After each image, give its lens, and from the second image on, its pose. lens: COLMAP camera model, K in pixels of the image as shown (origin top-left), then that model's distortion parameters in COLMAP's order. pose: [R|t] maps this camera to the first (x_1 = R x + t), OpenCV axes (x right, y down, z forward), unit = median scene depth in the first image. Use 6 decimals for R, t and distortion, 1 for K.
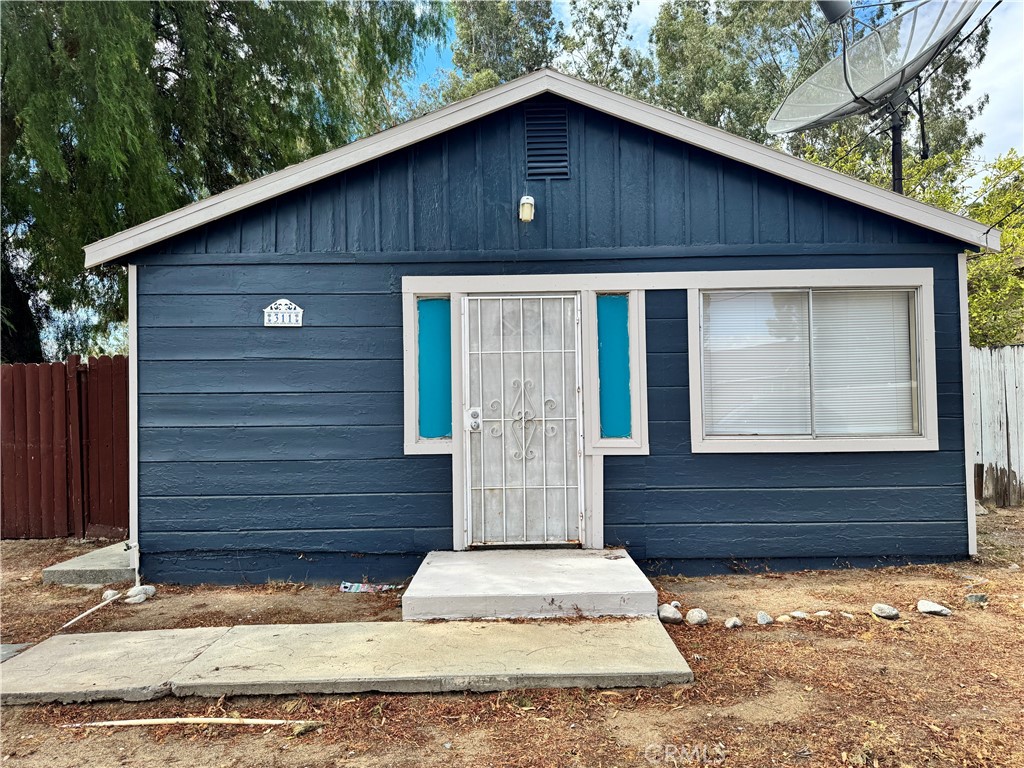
lens RADIAL K [[760.8, 0, 513.0], [0, 760.8, 391.0], [0, 0, 1]] dist [0.037147, -0.006282]
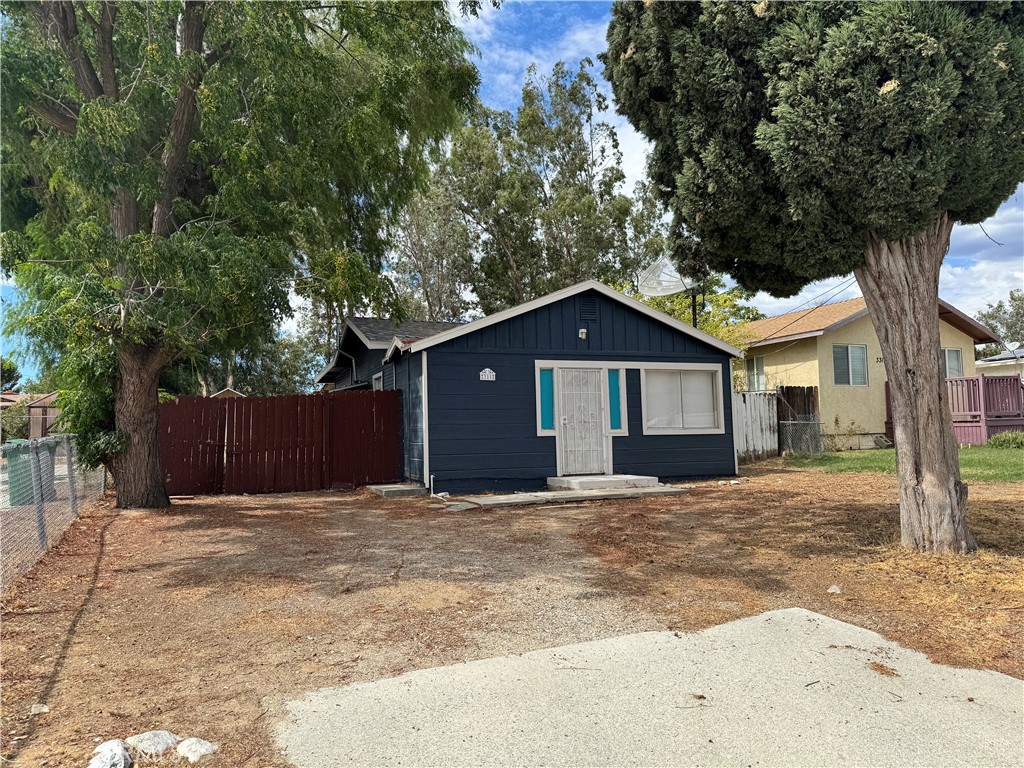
lens RADIAL K [[712.8, 0, 511.5], [0, 712.8, 377.5], [0, 0, 1]] dist [0.004729, 0.000599]
pose [[0.936505, 0.024945, 0.349765, -0.973425], [0.004346, 0.996564, -0.082711, 0.083853], [-0.350627, 0.078979, 0.933179, -1.011806]]
